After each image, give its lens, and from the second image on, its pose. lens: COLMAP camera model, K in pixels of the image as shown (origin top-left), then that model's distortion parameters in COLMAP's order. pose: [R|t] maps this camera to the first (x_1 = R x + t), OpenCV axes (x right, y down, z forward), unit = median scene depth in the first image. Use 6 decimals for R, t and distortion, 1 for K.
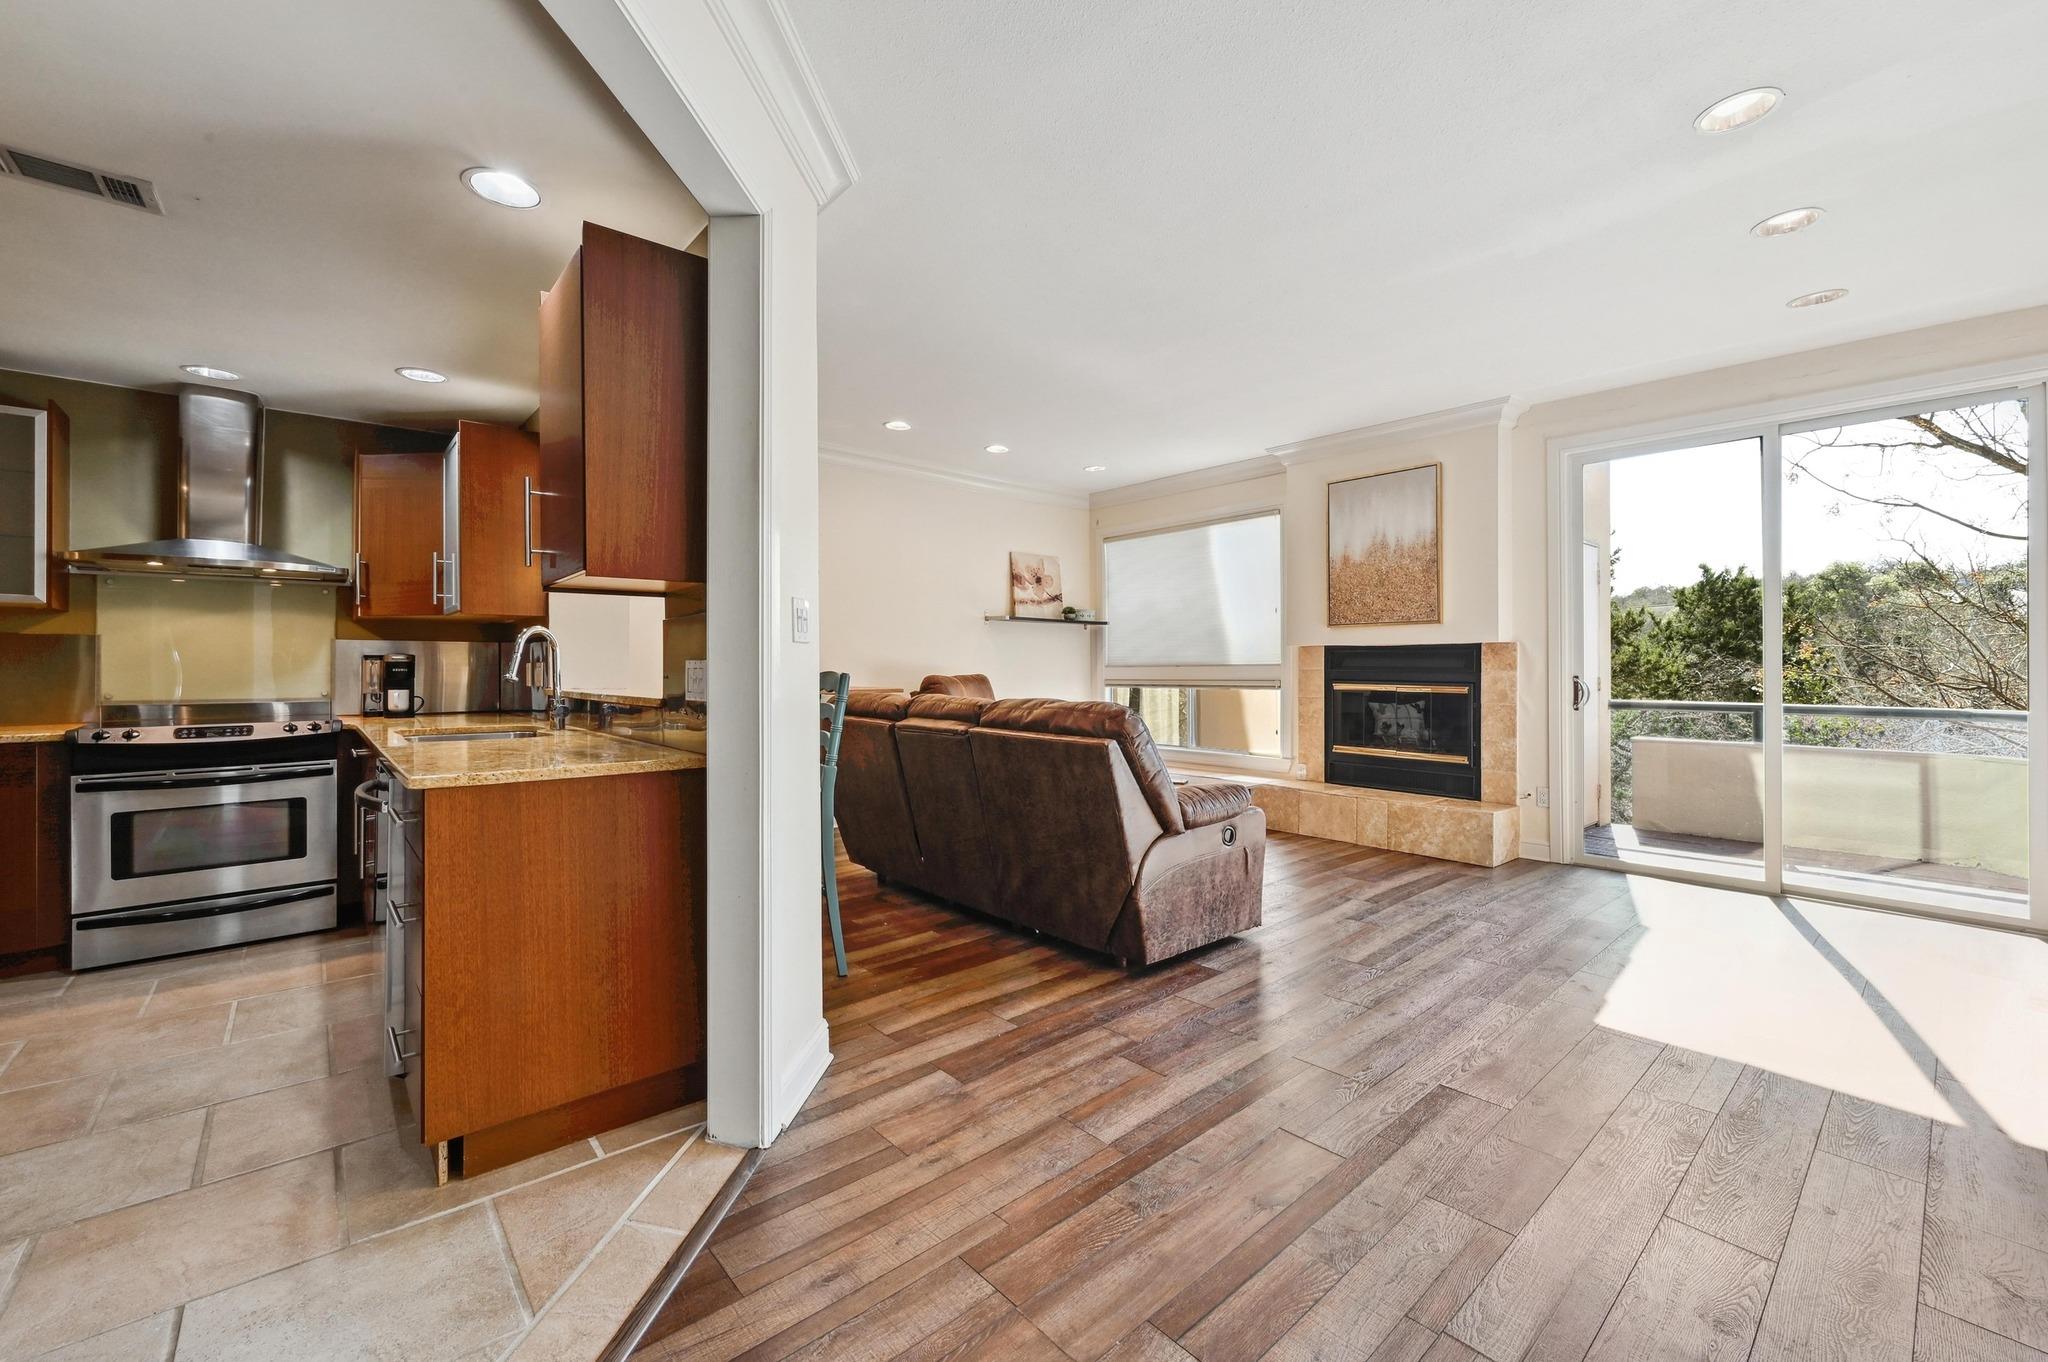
lens RADIAL K [[815.9, 0, 1013.3], [0, 815.9, 668.4], [0, 0, 1]] dist [0.000924, 0.000530]
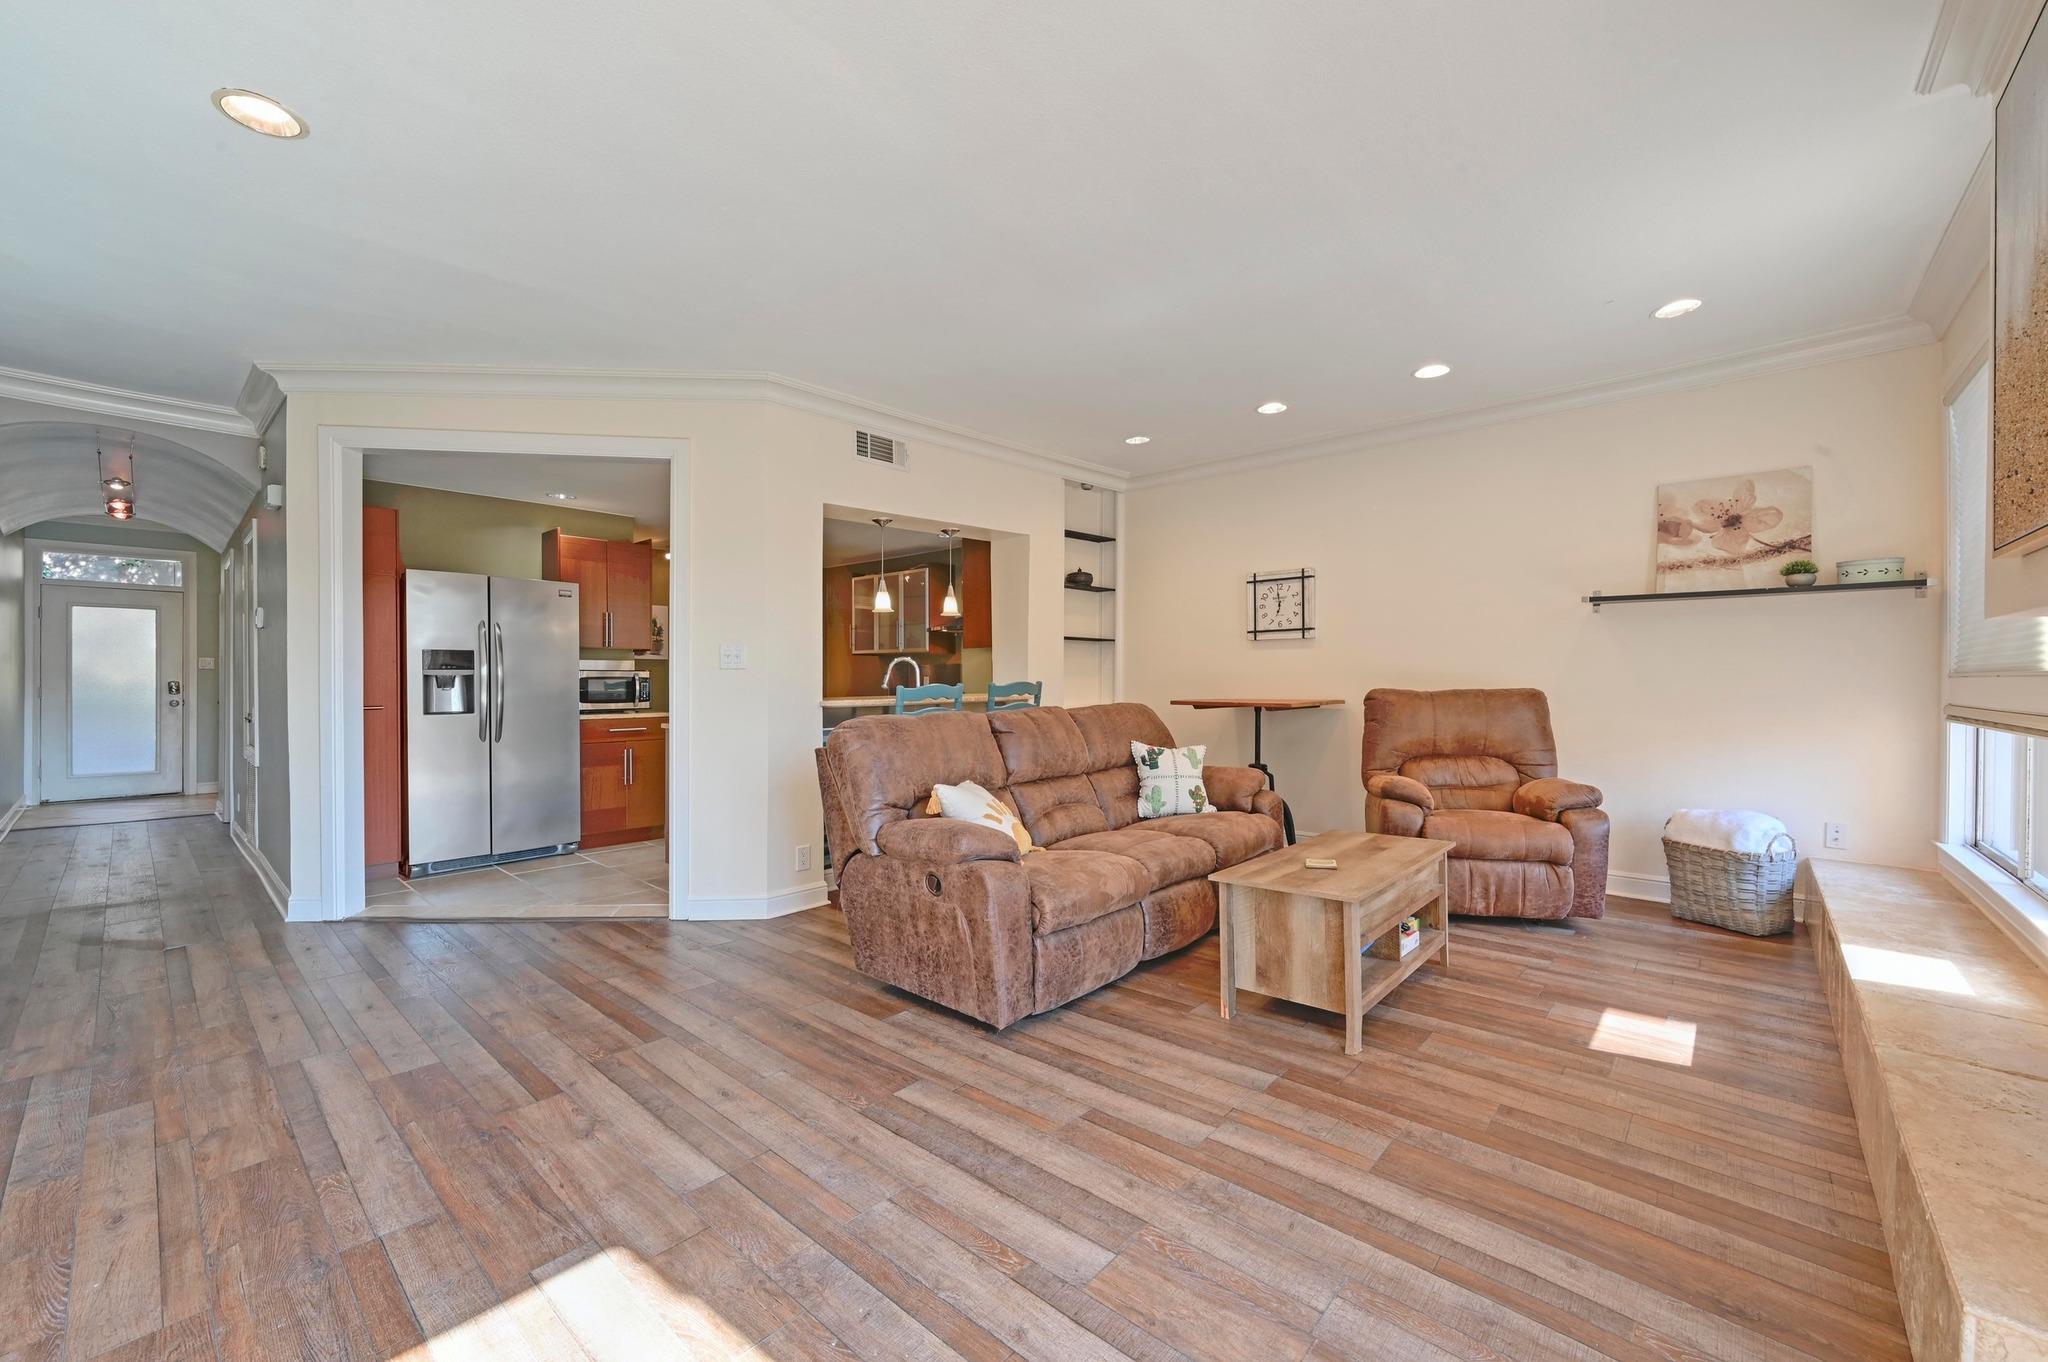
lens RADIAL K [[803.3, 0, 1055.9], [0, 803.3, 684.8], [0, 0, 1]] dist [0.002382, 0.000162]
pose [[0.151896, 0.010712, -0.988338, 0.700683], [0.003175, 0.999931, 0.011326, -0.005796], [0.988391, -0.004859, 0.151851, 0.635507]]
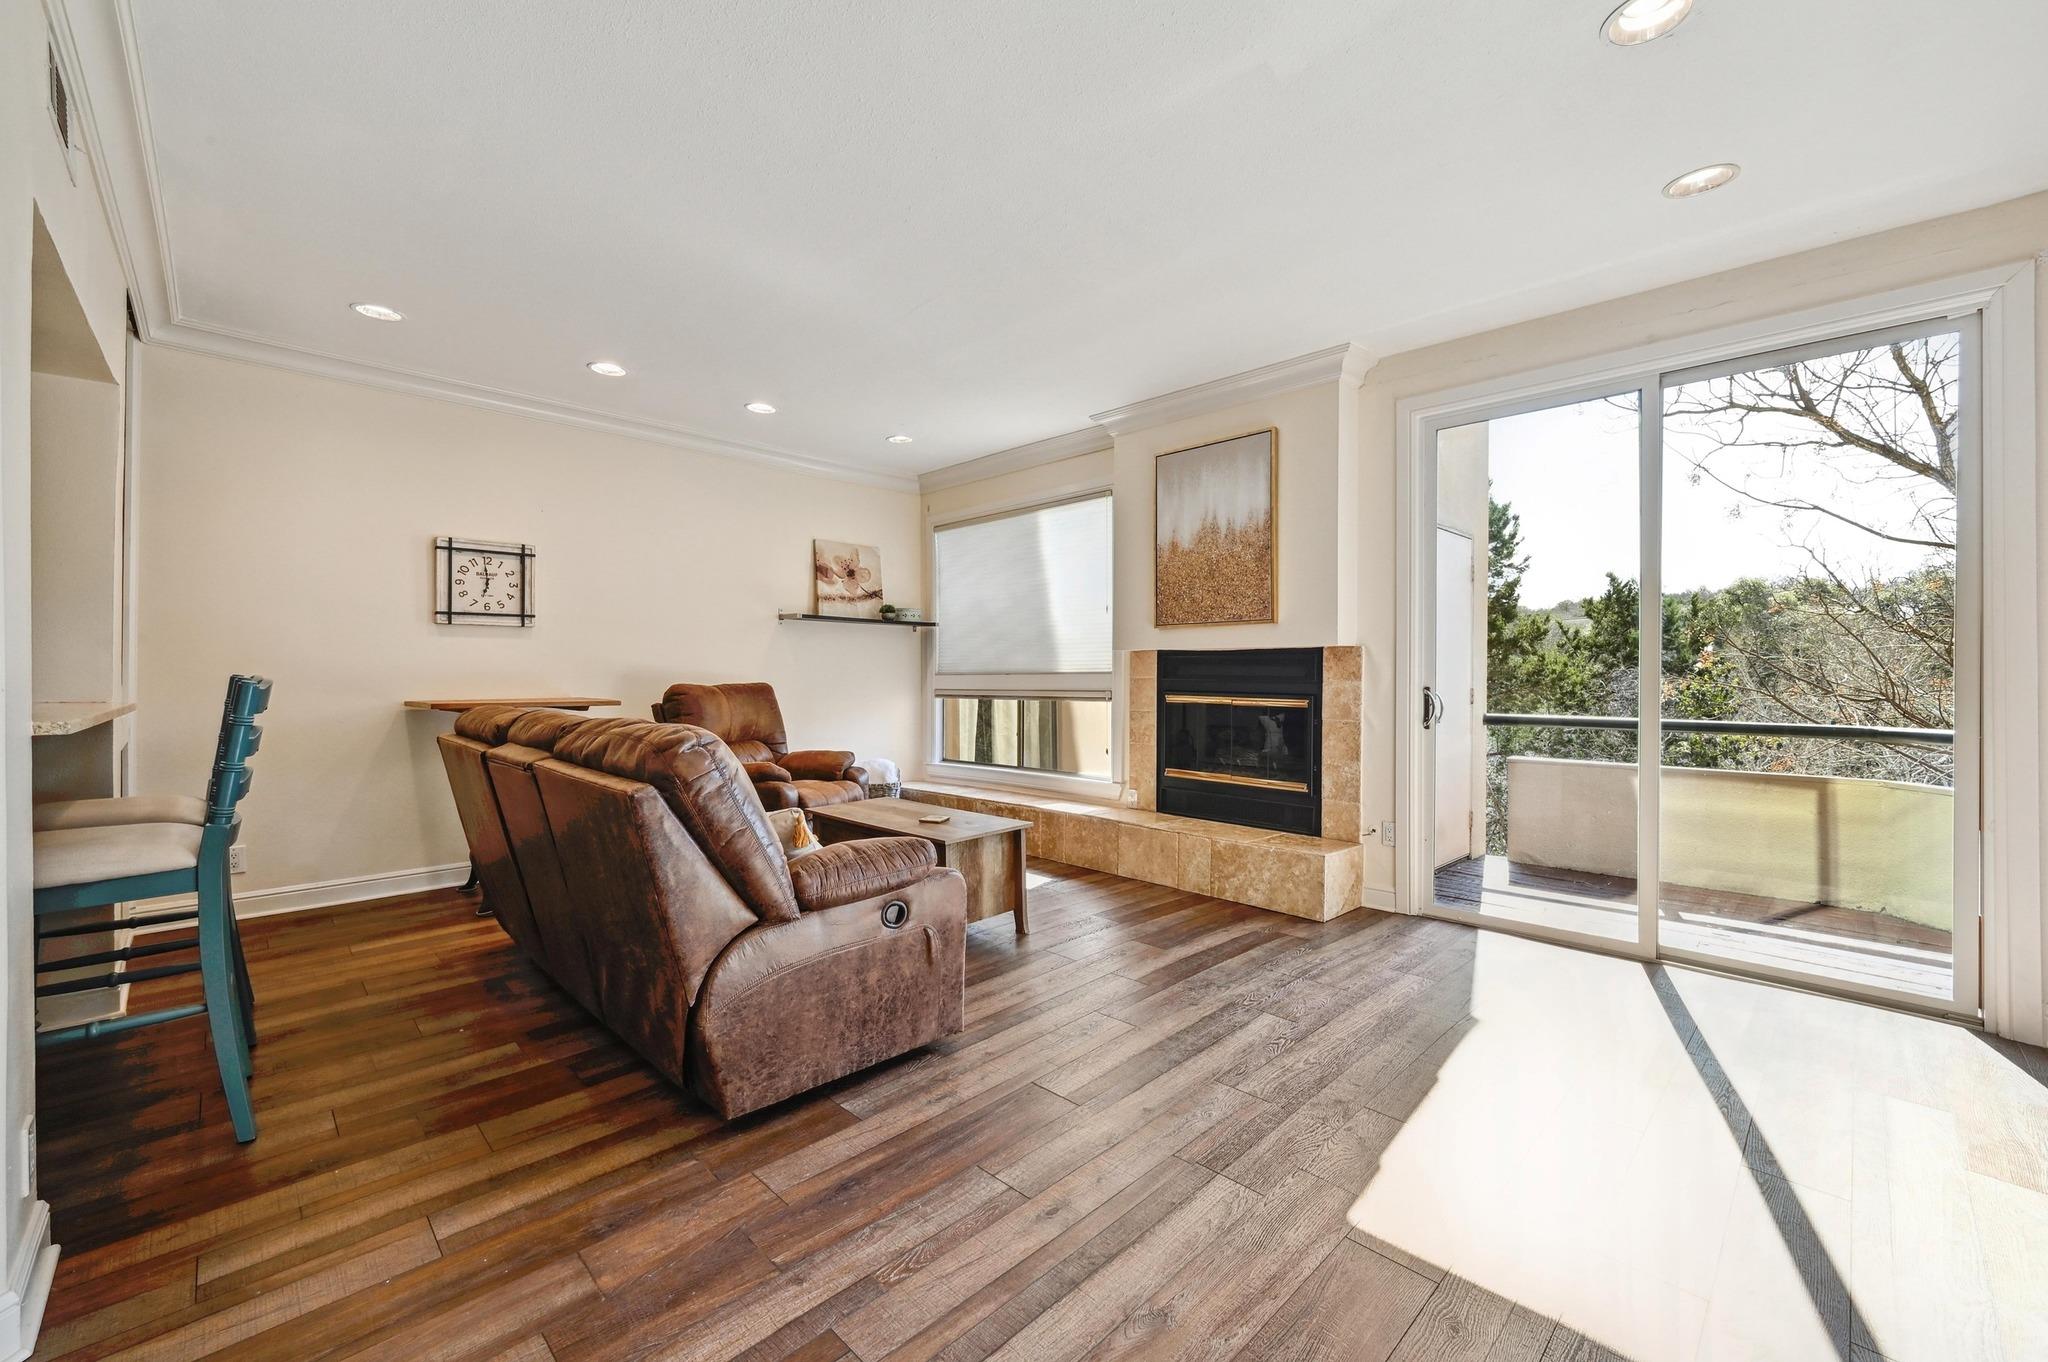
lens RADIAL K [[805.5, 0, 1012.9], [0, 805.5, 684.0], [0, 0, 1]] dist [0.001555, 0.000062]
pose [[0.998523, 0.002584, 0.054272, 0.215031], [-0.003067, 0.999957, 0.008808, 0.000296], [-0.054247, -0.008961, 0.998487, 0.199523]]
